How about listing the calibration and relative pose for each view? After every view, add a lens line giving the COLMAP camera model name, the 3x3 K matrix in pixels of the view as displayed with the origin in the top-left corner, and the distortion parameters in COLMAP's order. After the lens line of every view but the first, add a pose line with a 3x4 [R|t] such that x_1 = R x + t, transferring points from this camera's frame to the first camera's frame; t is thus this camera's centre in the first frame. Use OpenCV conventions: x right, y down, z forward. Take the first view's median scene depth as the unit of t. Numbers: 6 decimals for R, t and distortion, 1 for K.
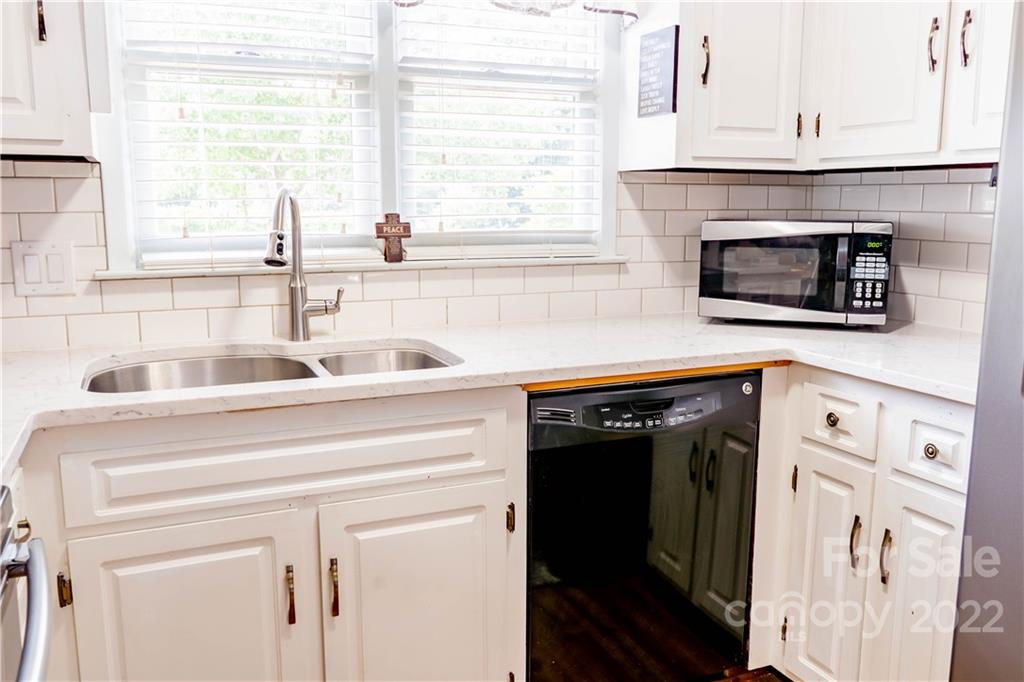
lens RADIAL K [[850.8, 0, 513.6], [0, 850.8, 337.8], [0, 0, 1]] dist [-0.004525, -0.005226]
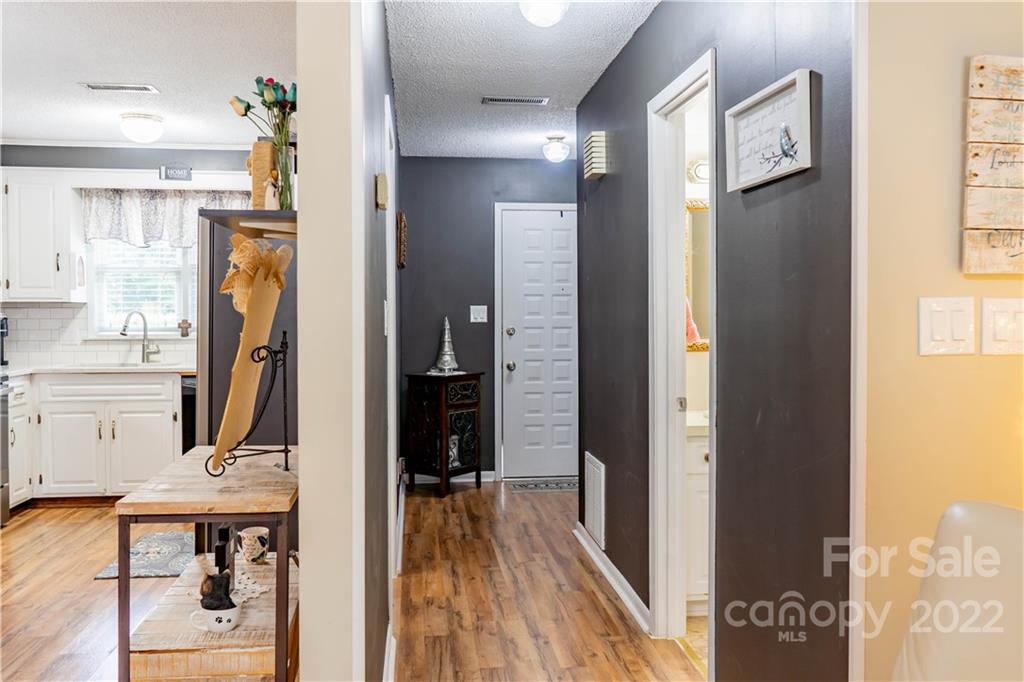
lens RADIAL K [[850.8, 0, 513.6], [0, 850.8, 337.8], [0, 0, 1]] dist [-0.004525, -0.005226]
pose [[0.957047, 0.008307, -0.289813, 1.784630], [-0.046696, 0.990956, -0.125800, 0.224017], [0.286147, 0.133930, 0.948780, -1.392341]]
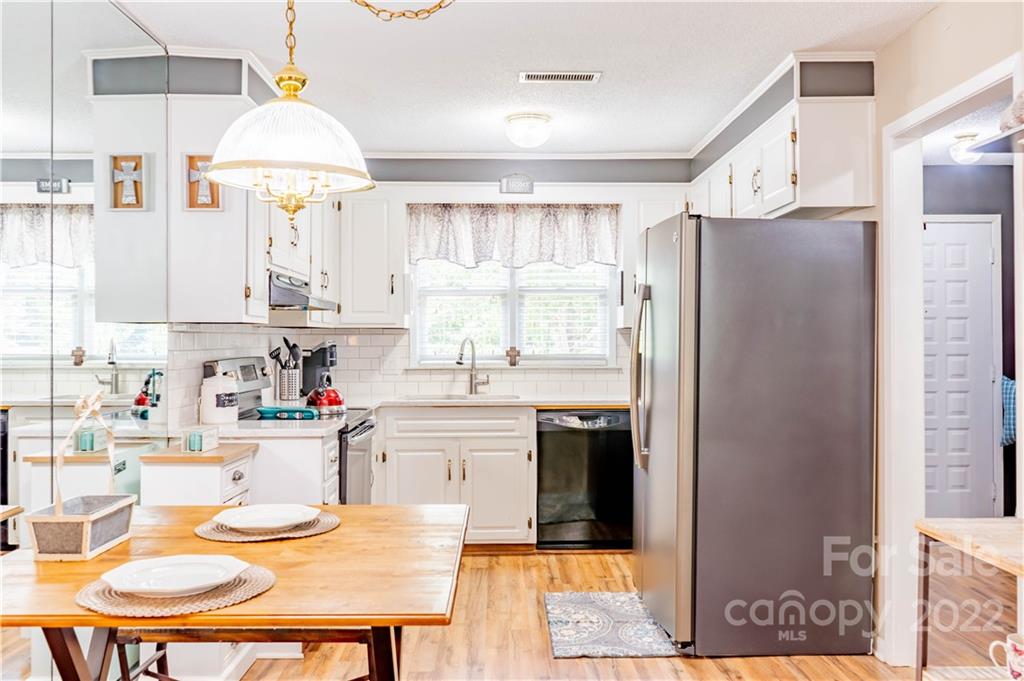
lens RADIAL K [[837.3, 0, 512.0], [0, 837.3, 340.5], [0, 0, 1]] dist [0.040223, -0.002454]
pose [[0.924564, -0.003840, -0.381006, 0.844655], [-0.058371, 0.986718, -0.151591, 0.223790], [0.376528, 0.162396, 0.912060, -1.337990]]
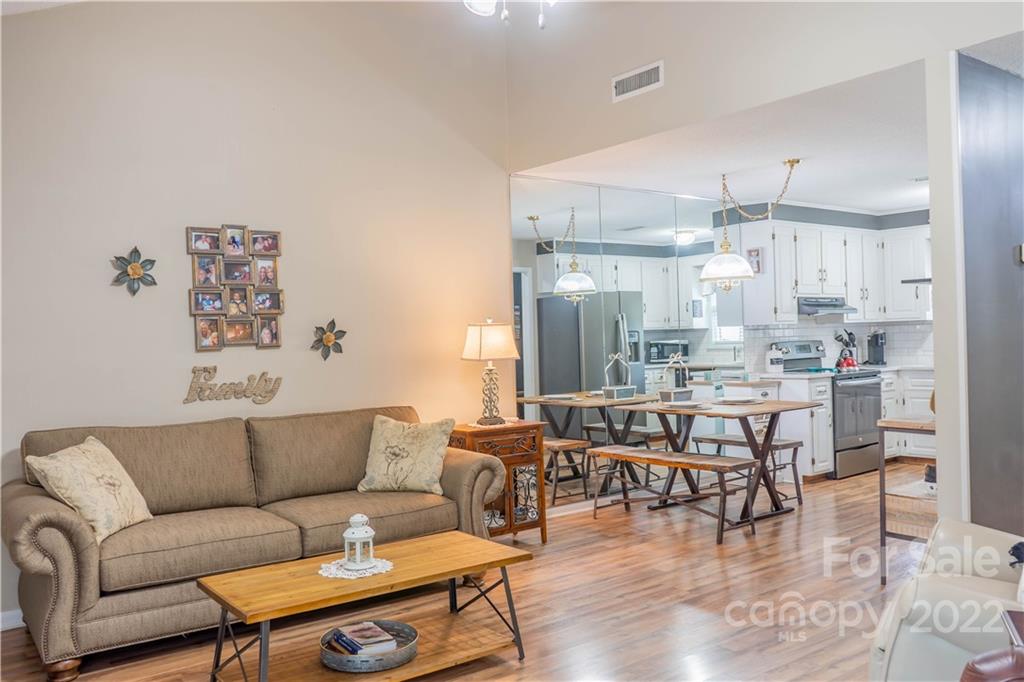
lens RADIAL K [[850.8, 0, 513.6], [0, 850.8, 337.8], [0, 0, 1]] dist [-0.004525, -0.005226]
pose [[0.262071, -0.009769, -0.964999, 2.834963], [-0.128194, 0.990735, -0.044844, 0.321574], [0.956496, 0.135459, 0.258390, -1.976117]]
